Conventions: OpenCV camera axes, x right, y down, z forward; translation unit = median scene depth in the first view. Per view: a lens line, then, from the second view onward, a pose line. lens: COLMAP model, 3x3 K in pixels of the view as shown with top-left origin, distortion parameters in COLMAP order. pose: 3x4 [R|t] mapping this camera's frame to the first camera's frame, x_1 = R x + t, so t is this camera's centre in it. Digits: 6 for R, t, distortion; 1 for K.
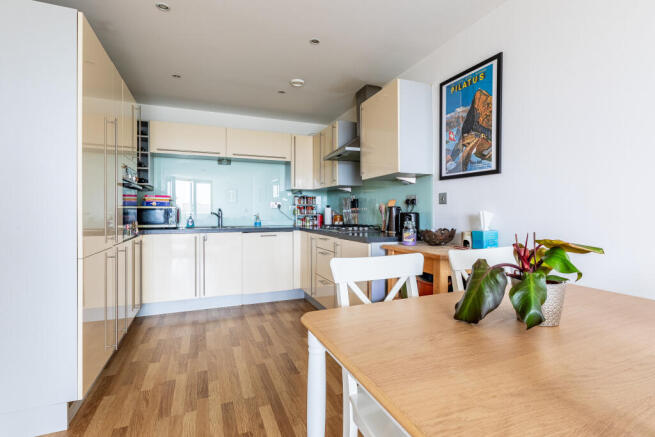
lens RADIAL K [[294.3, 0, 328.2], [0, 294.3, 213.9], [0, 0, 1]] dist [-0.000063, 0.000879]
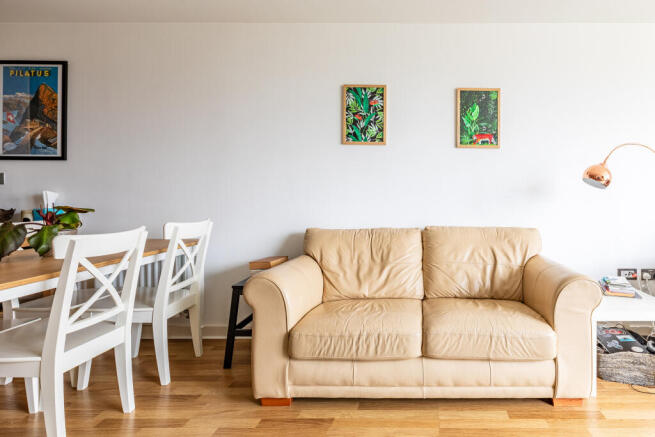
lens RADIAL K [[294.3, 0, 348.9], [0, 294.3, 192.9], [0, 0, 1]] dist [-0.000063, 0.000879]
pose [[0.372012, 0.009469, 0.928180, -0.095774], [0.006575, 0.999896, -0.012836, 0.017686], [-0.928205, 0.010878, 0.371911, -0.497743]]
